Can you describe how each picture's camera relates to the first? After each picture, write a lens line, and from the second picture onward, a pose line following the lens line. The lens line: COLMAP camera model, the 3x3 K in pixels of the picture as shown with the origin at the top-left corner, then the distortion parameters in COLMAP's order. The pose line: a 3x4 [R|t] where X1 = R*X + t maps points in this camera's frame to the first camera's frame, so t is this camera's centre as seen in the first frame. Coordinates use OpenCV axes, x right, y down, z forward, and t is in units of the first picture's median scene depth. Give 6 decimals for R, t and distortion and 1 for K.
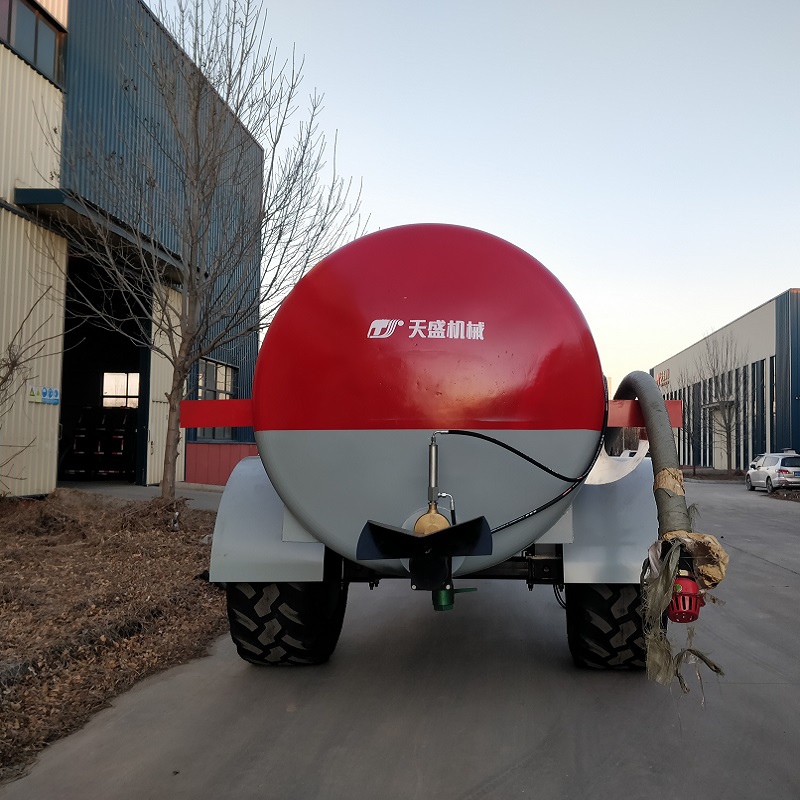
lens RADIAL K [[860.5, 0, 400.0], [0, 860.5, 400.0], [0, 0, 1]] dist [0.009102, -0.018571]
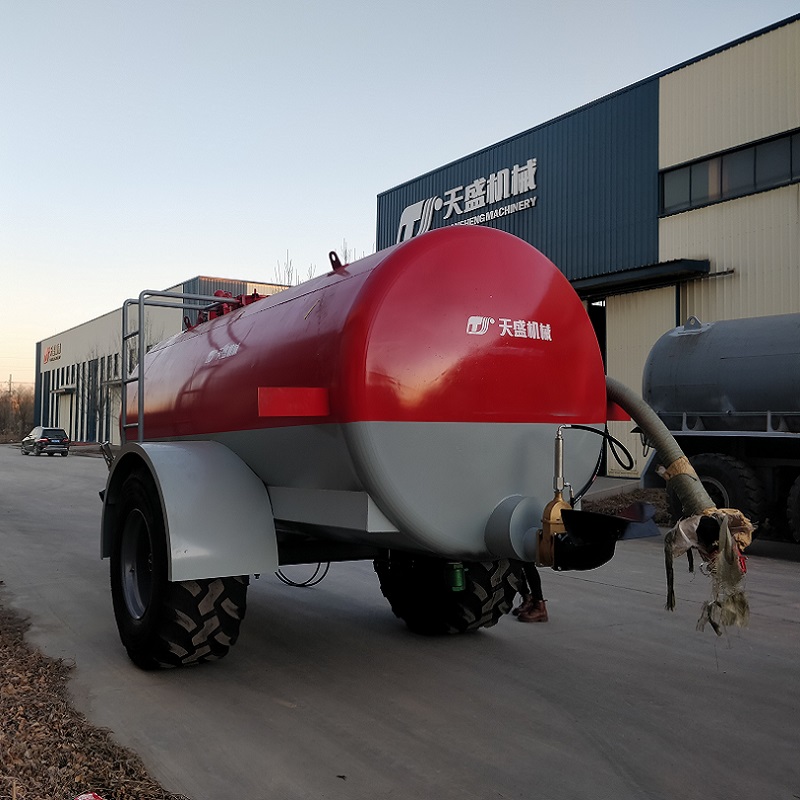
lens RADIAL K [[860.5, 0, 400.0], [0, 860.5, 400.0], [0, 0, 1]] dist [0.009102, -0.018571]
pose [[0.874351, 0.021781, 0.484805, -0.607707], [-0.035009, 0.999220, 0.018248, -0.007792], [-0.484029, -0.032928, 0.874432, 0.126694]]
